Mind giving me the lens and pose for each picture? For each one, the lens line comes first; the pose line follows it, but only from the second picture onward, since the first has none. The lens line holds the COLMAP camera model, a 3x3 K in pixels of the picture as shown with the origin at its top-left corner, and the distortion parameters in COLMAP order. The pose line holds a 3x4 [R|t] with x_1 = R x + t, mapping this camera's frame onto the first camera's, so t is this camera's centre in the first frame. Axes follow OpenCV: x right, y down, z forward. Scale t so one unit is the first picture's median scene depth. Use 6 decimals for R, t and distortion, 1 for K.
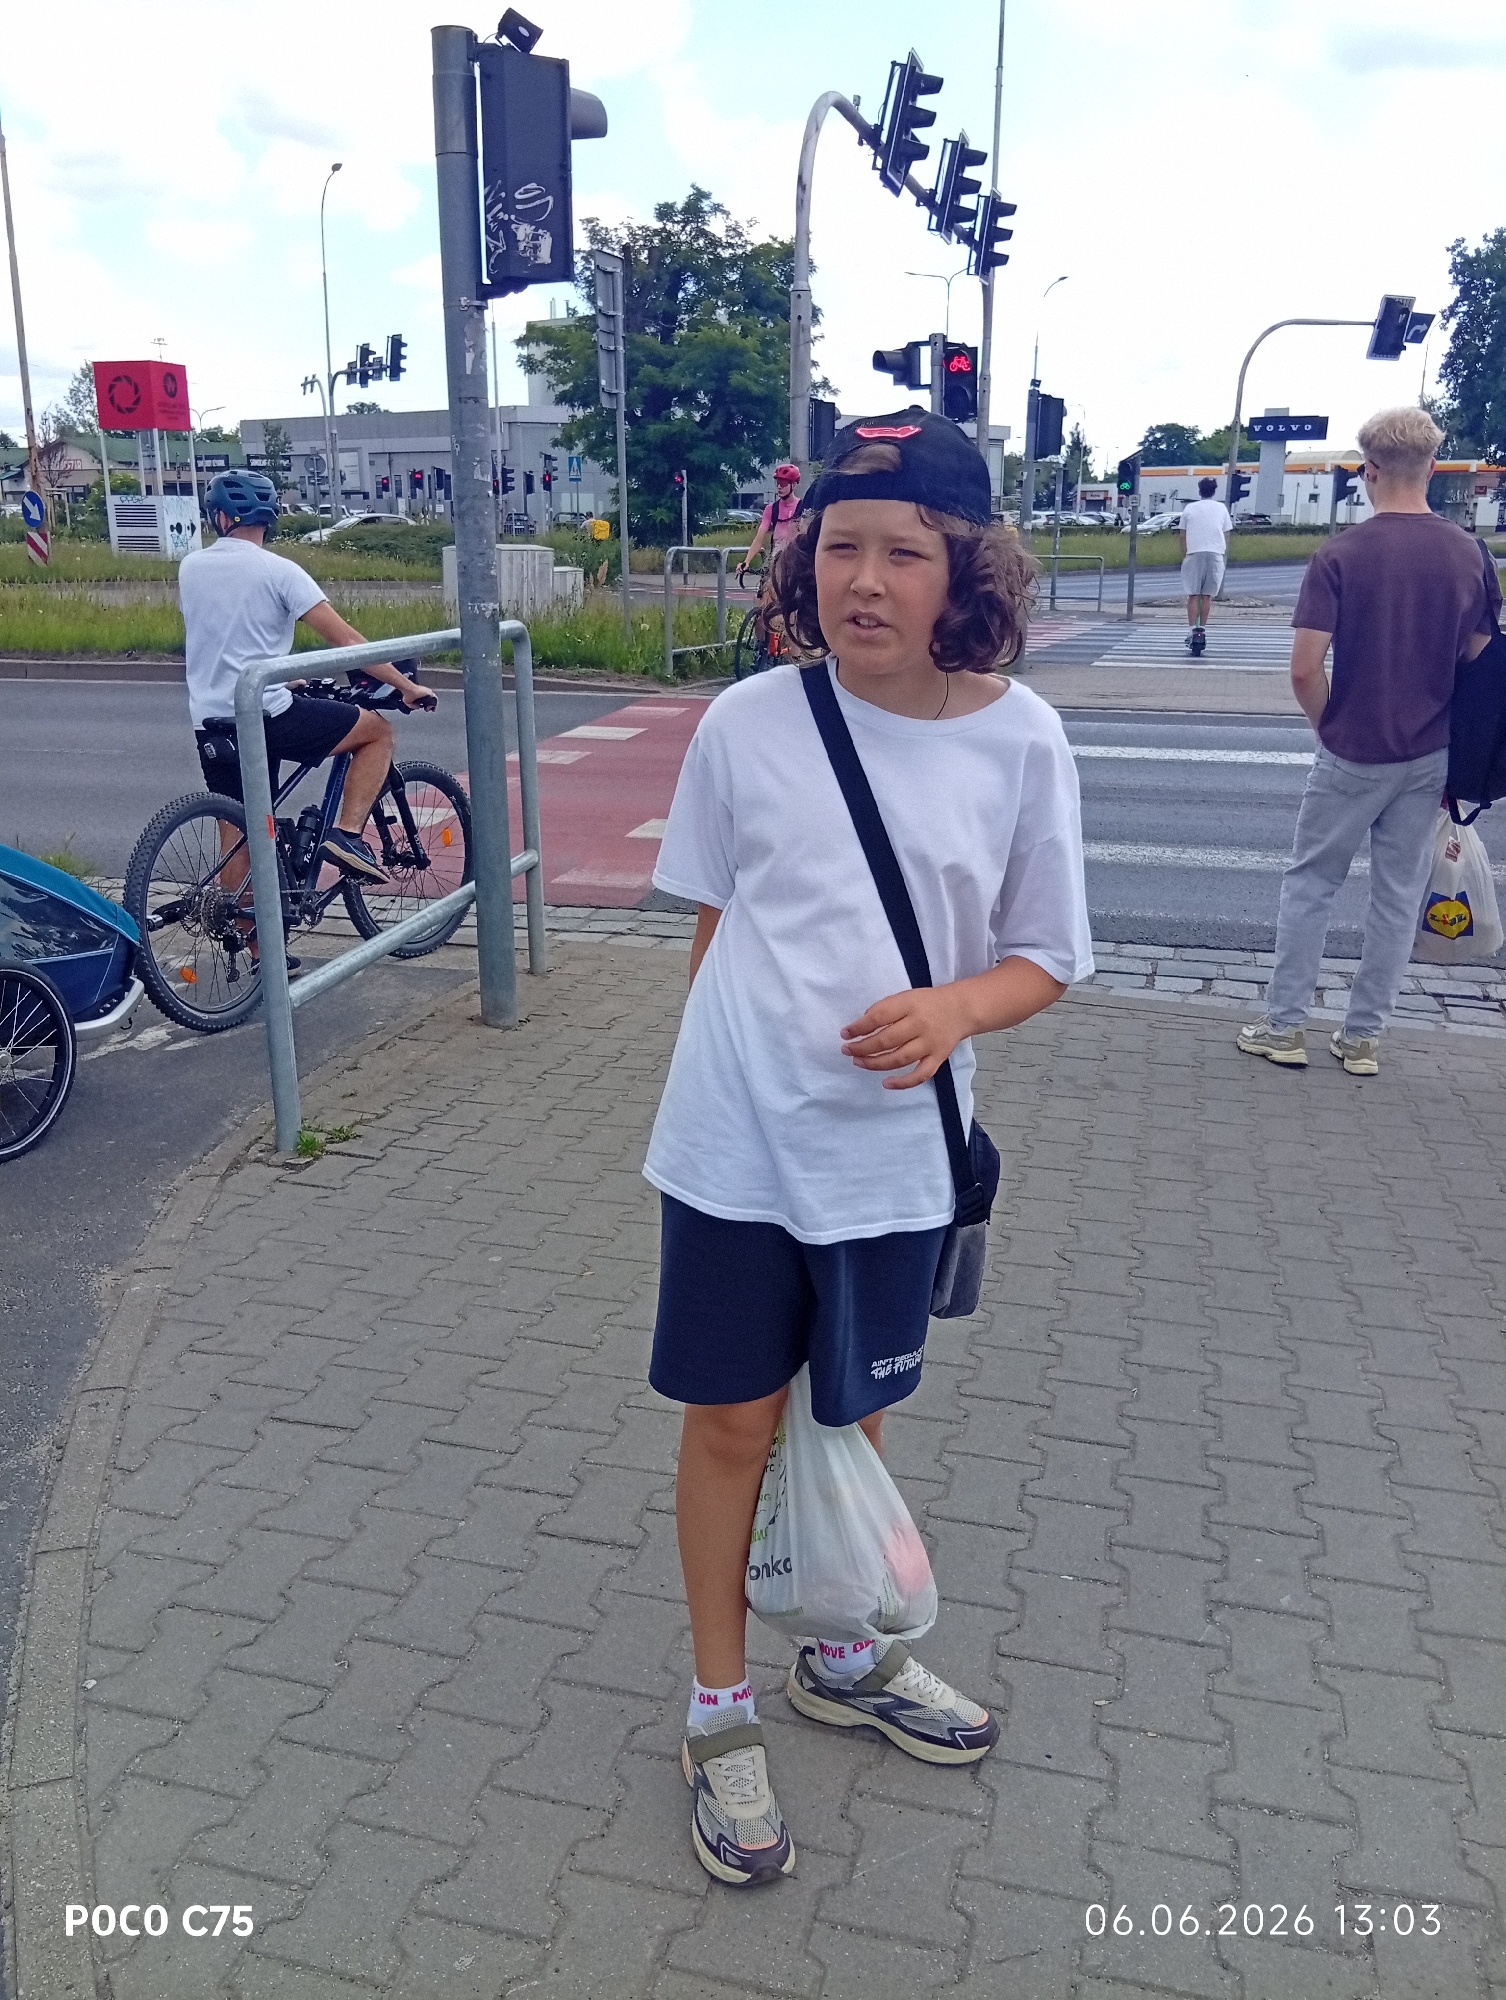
lens RADIAL K [[1651.8, 0, 753.0], [0, 1651.8, 1000.0], [0, 0, 1]] dist [0.038184, -0.005654]
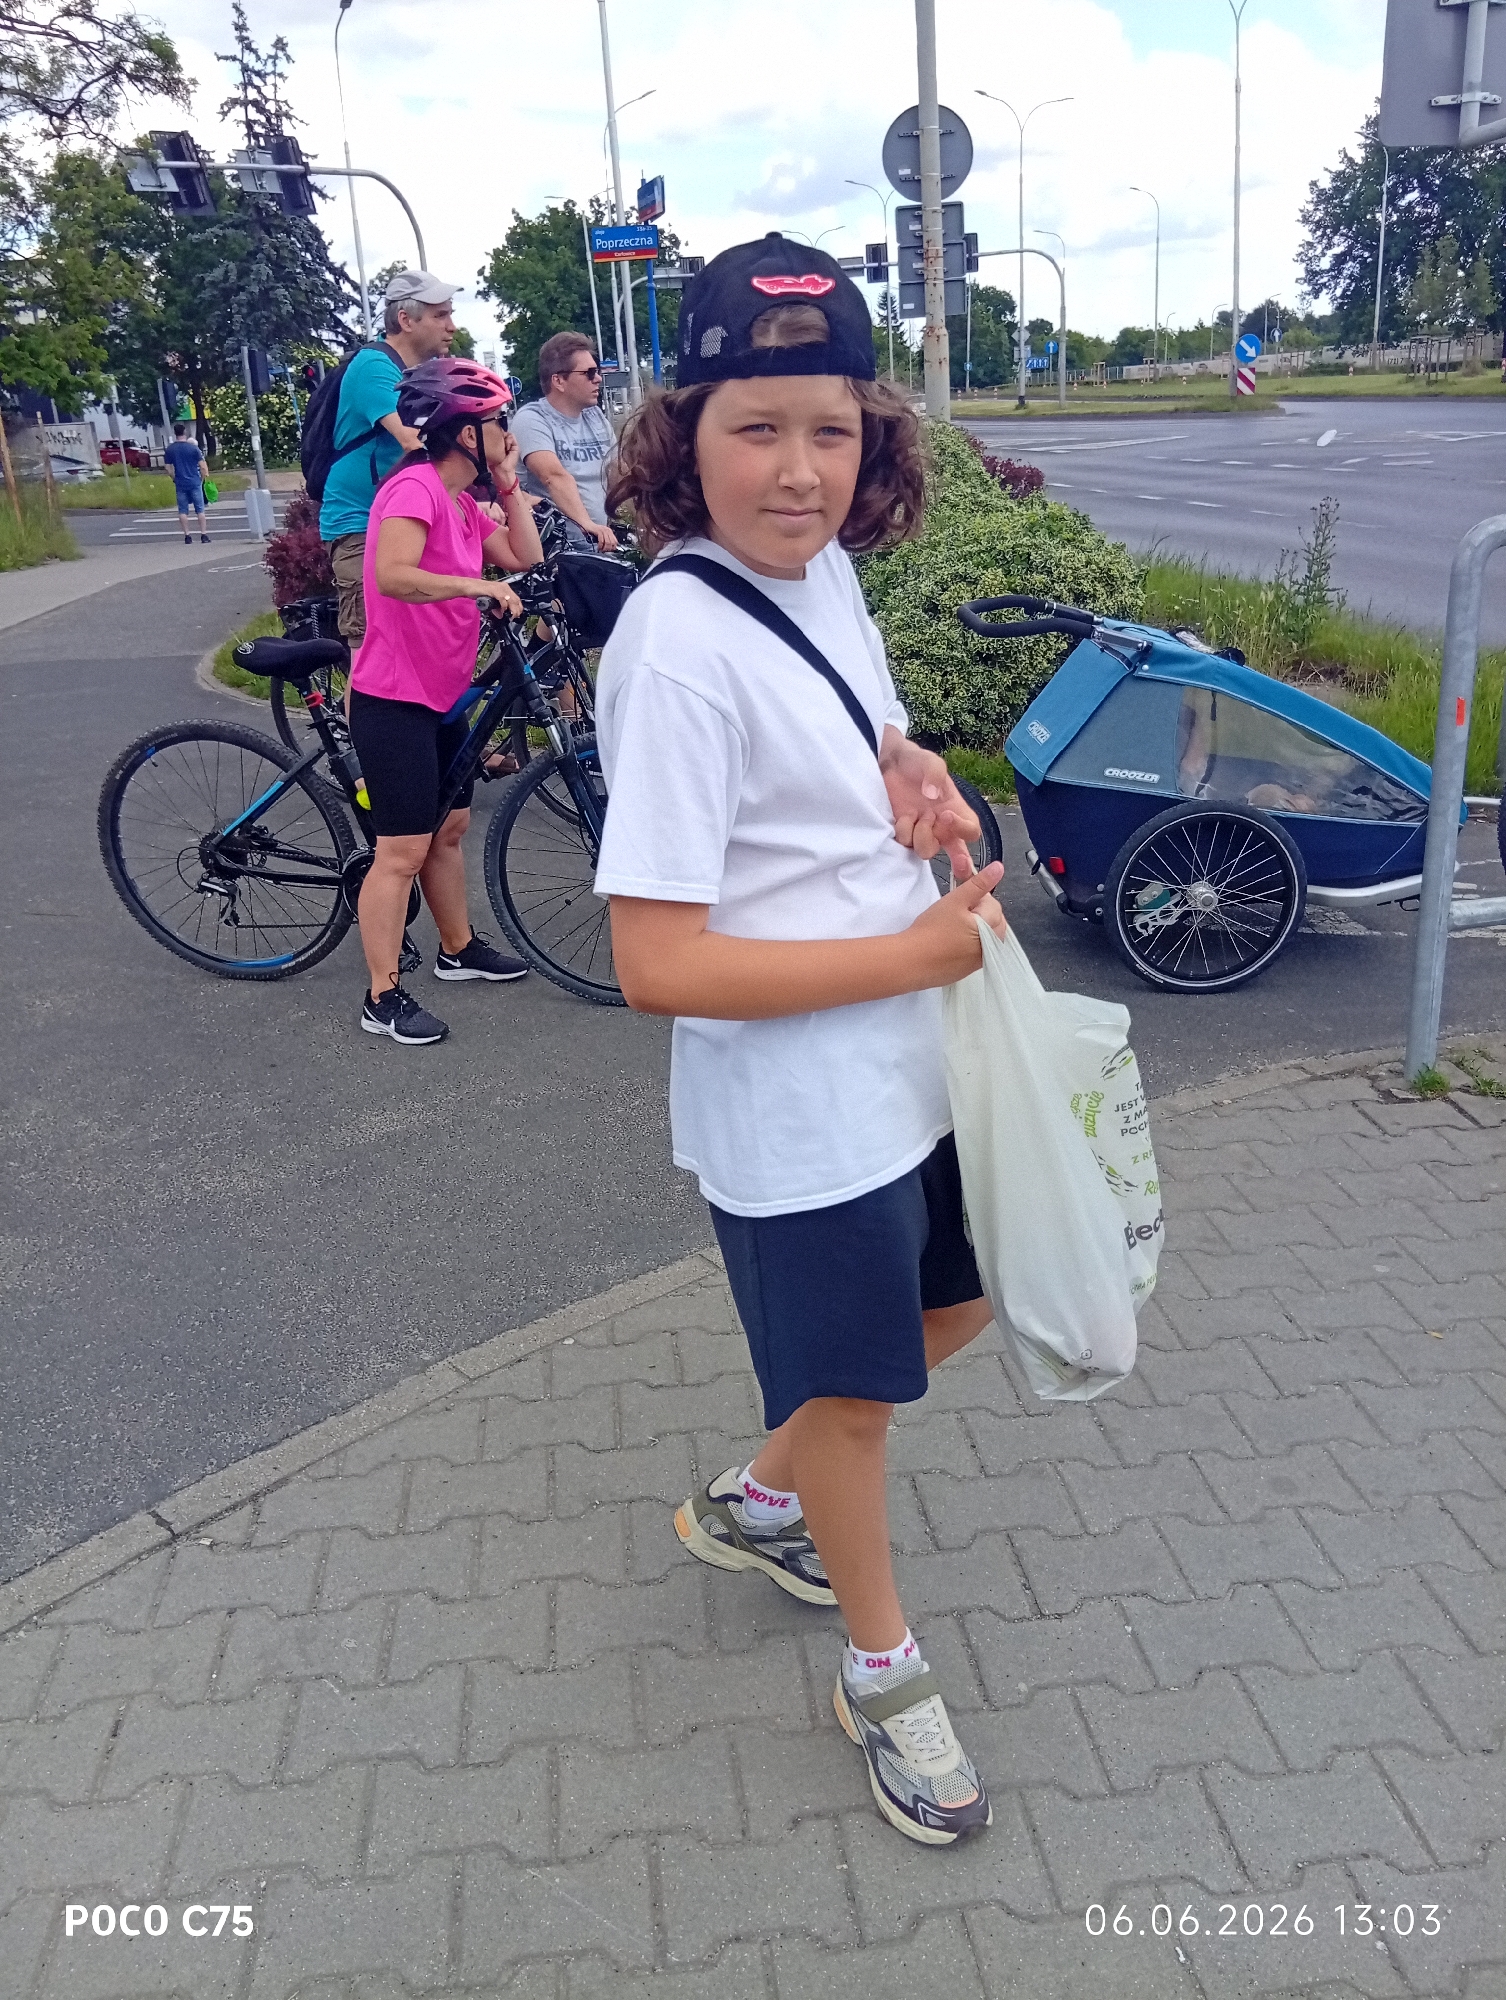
lens RADIAL K [[1651.8, 0, 753.0], [0, 1651.8, 1000.0], [0, 0, 1]] dist [0.038184, -0.005654]
pose [[0.377650, 0.304381, -0.874490, 0.315038], [-0.212060, 0.947756, 0.238304, -0.078354], [0.901339, 0.095449, 0.422467, 0.266028]]
